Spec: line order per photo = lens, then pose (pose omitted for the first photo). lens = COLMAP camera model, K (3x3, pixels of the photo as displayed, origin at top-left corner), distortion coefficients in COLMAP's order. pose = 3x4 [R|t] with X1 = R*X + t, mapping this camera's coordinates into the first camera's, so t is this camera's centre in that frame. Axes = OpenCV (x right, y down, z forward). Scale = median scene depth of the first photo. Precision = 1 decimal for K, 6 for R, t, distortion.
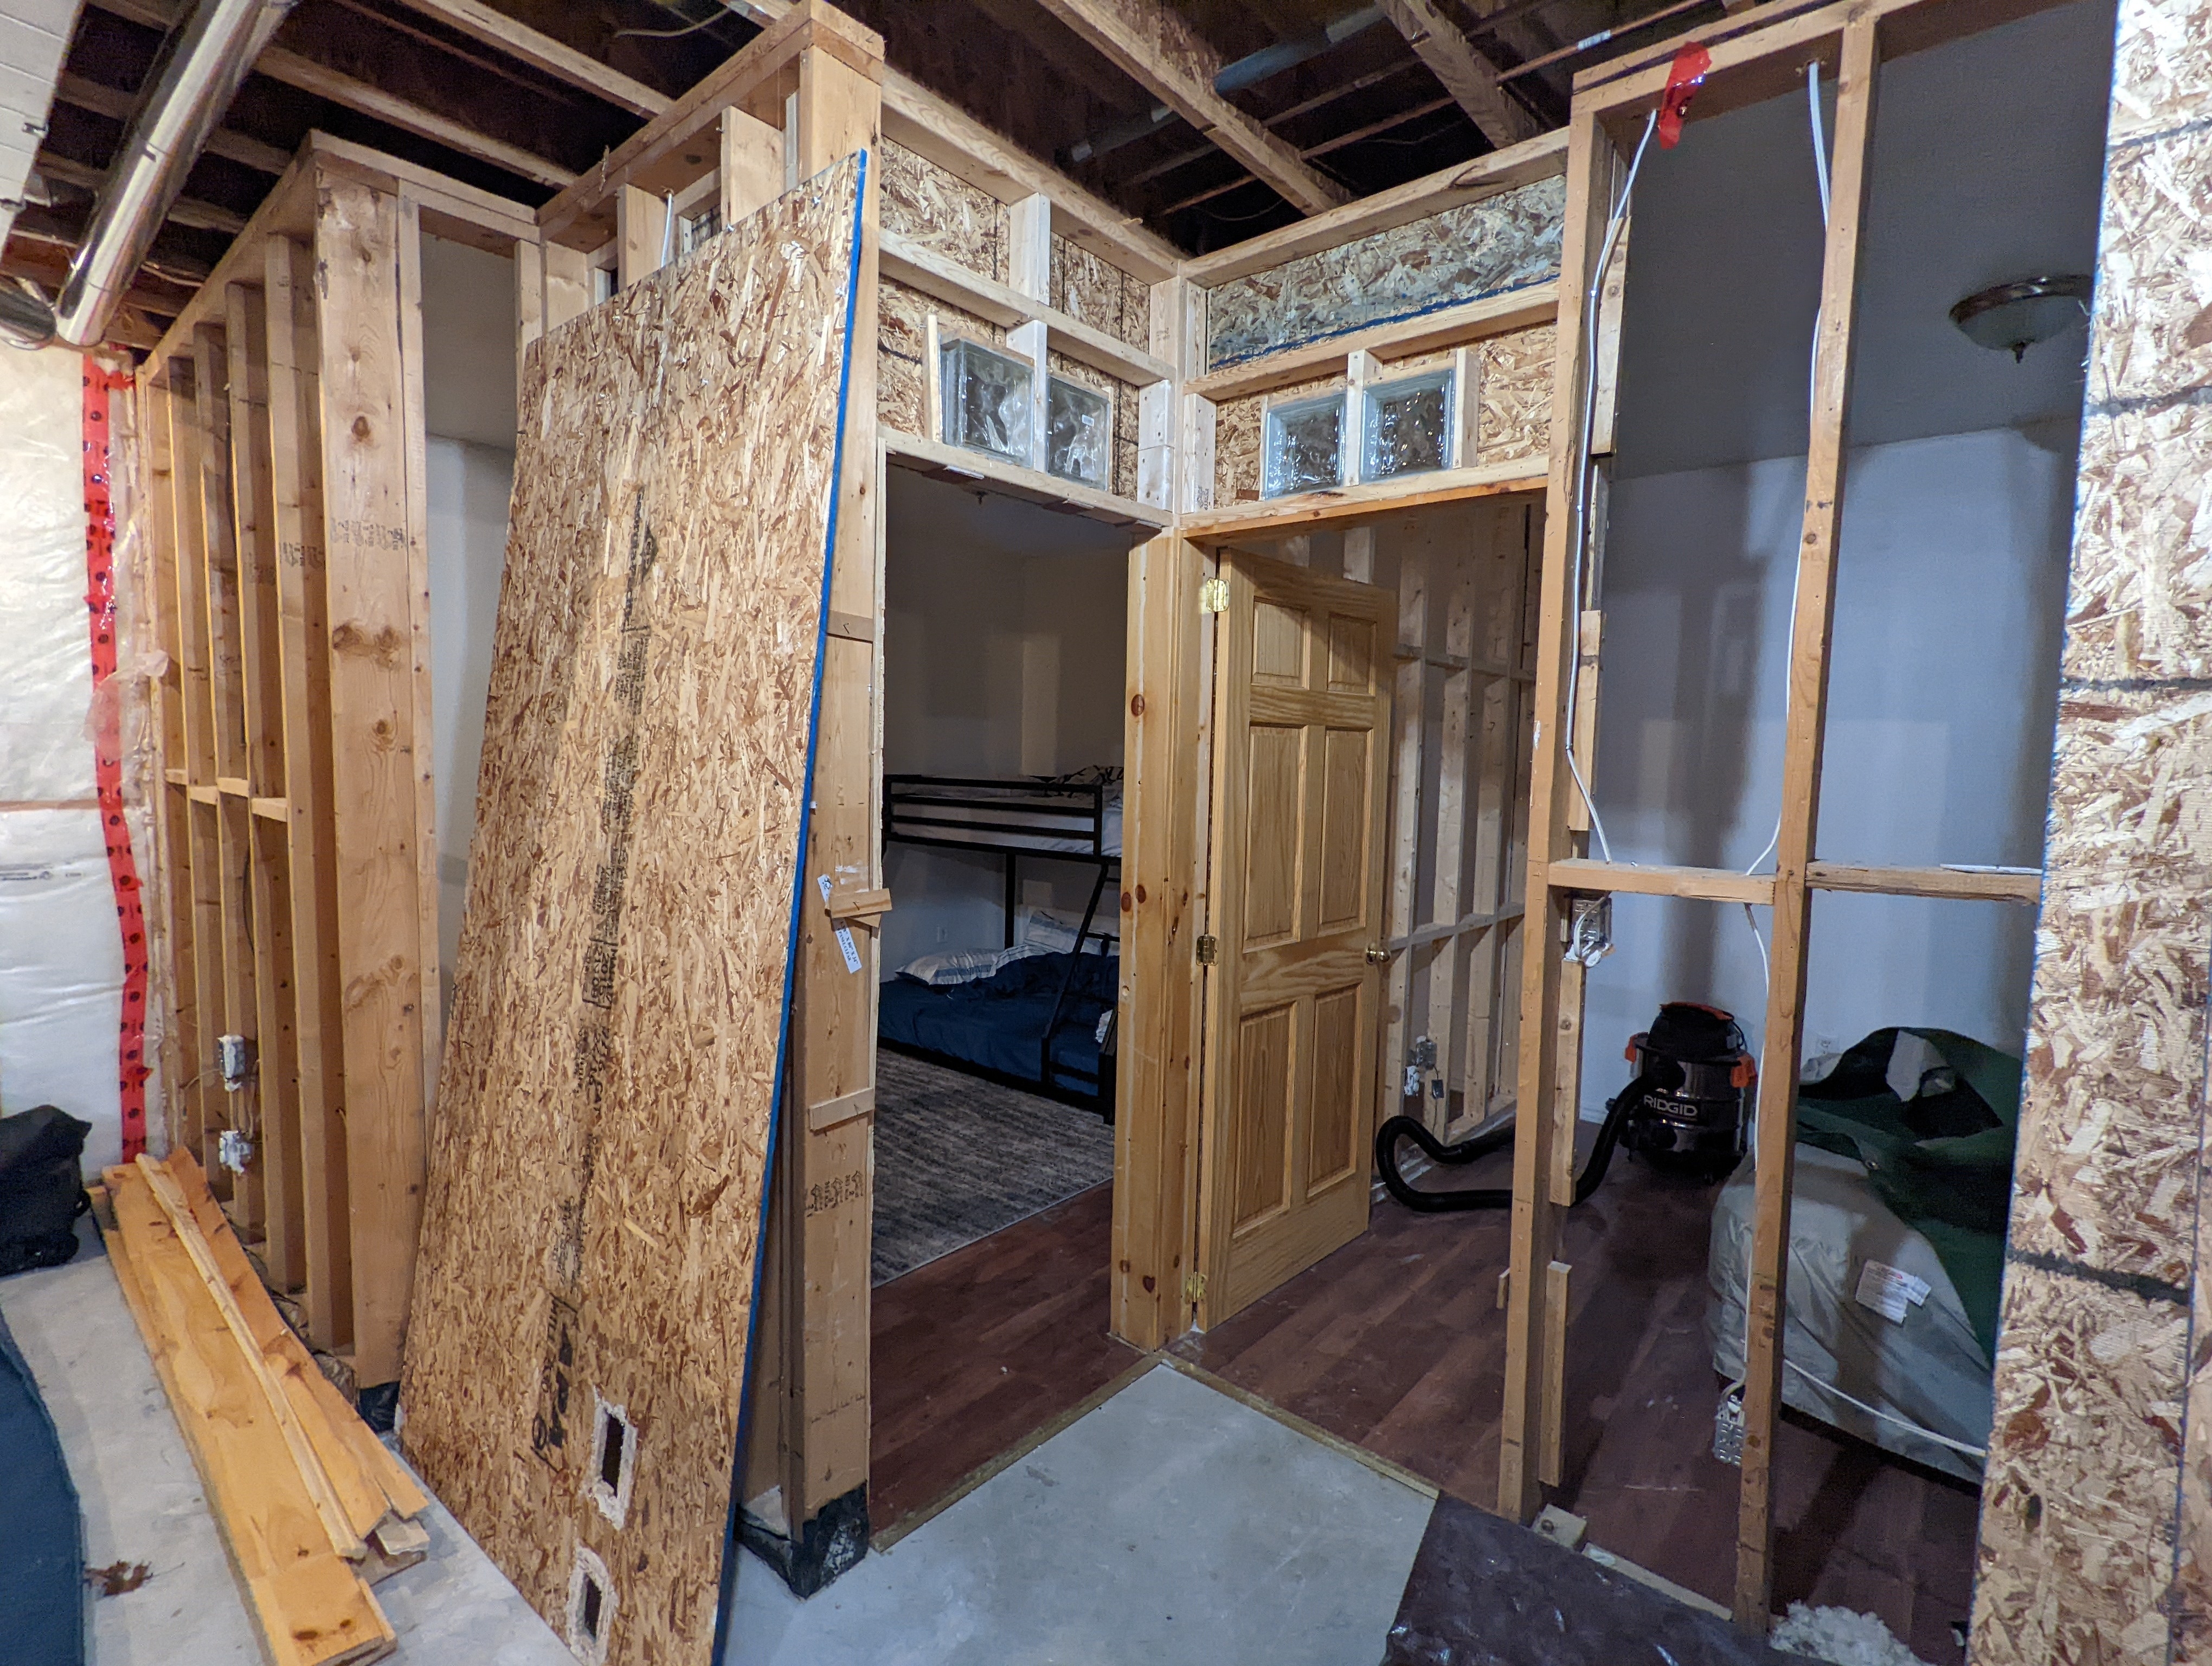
lens RADIAL K [[1048.0, 0, 1100.5], [0, 1048.0, 831.6], [0, 0, 1]] dist [0.001295, -0.001388]
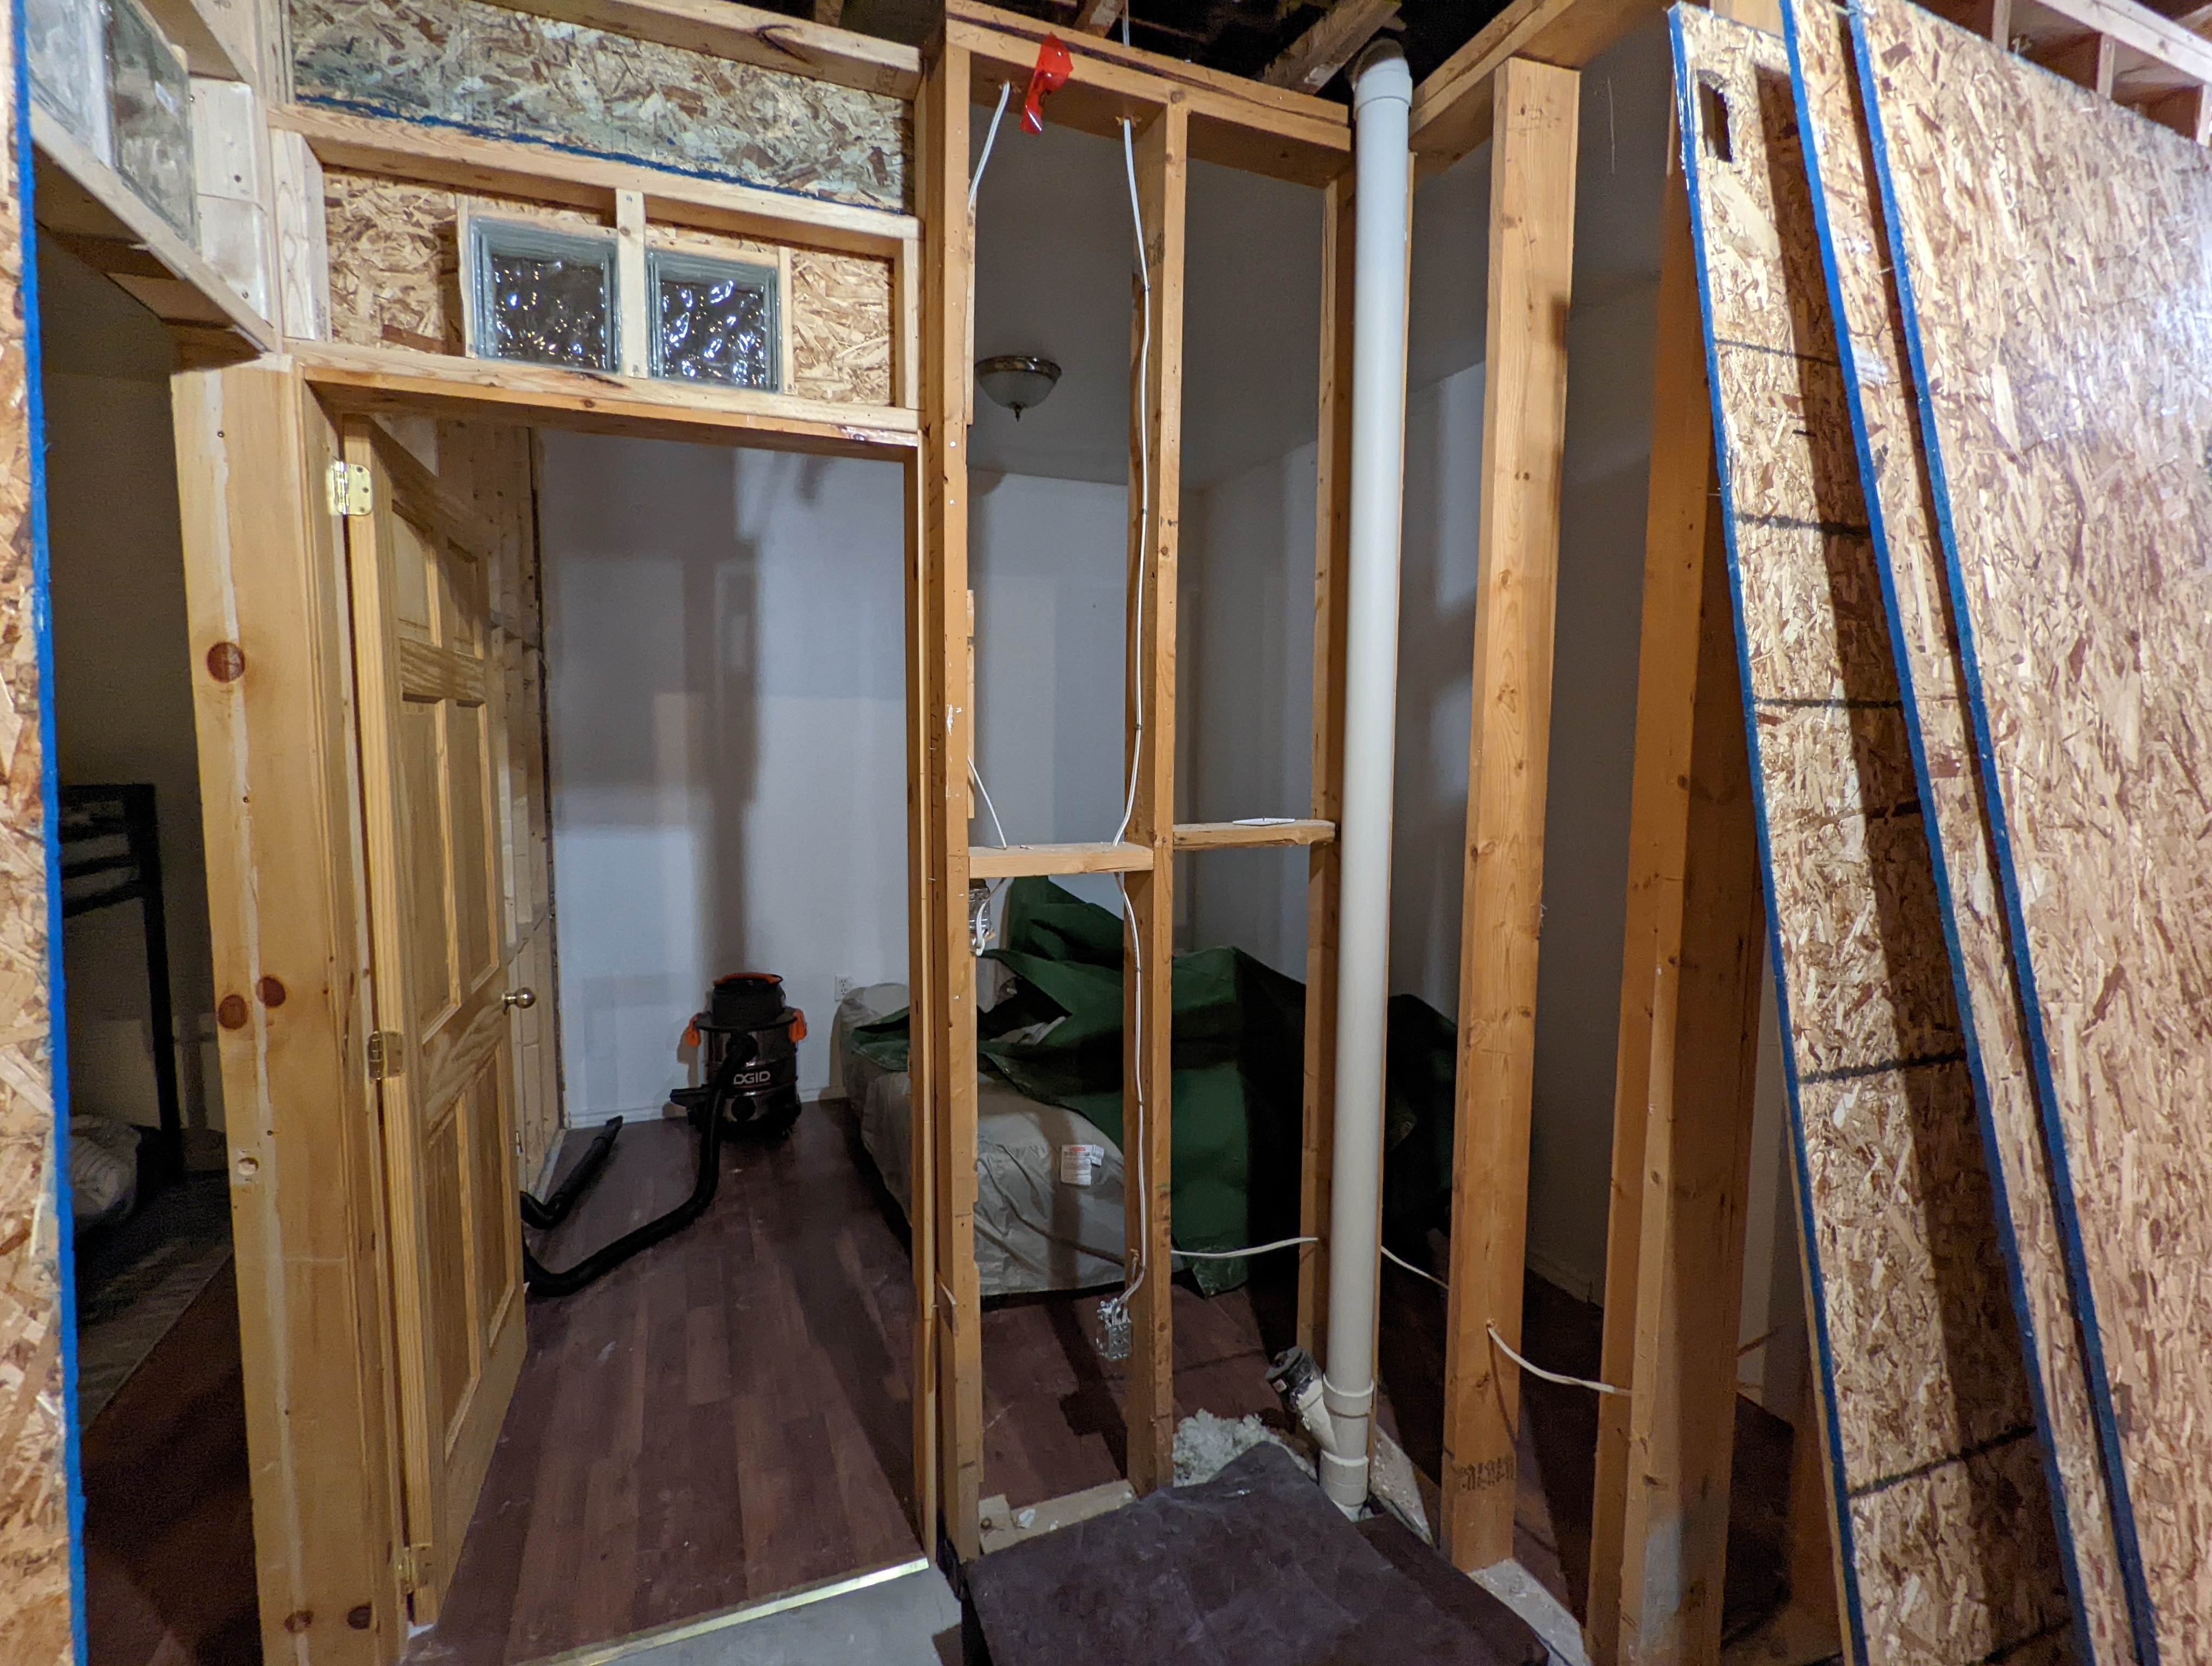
lens RADIAL K [[1048.0, 0, 1103.6], [0, 1048.0, 832.5], [0, 0, 1]] dist [0.001295, -0.001388]
pose [[0.465361, -0.100213, 0.879430, -0.283734], [0.071744, 0.994571, 0.075369, -0.044026], [-0.882209, 0.028020, 0.470024, 0.371802]]
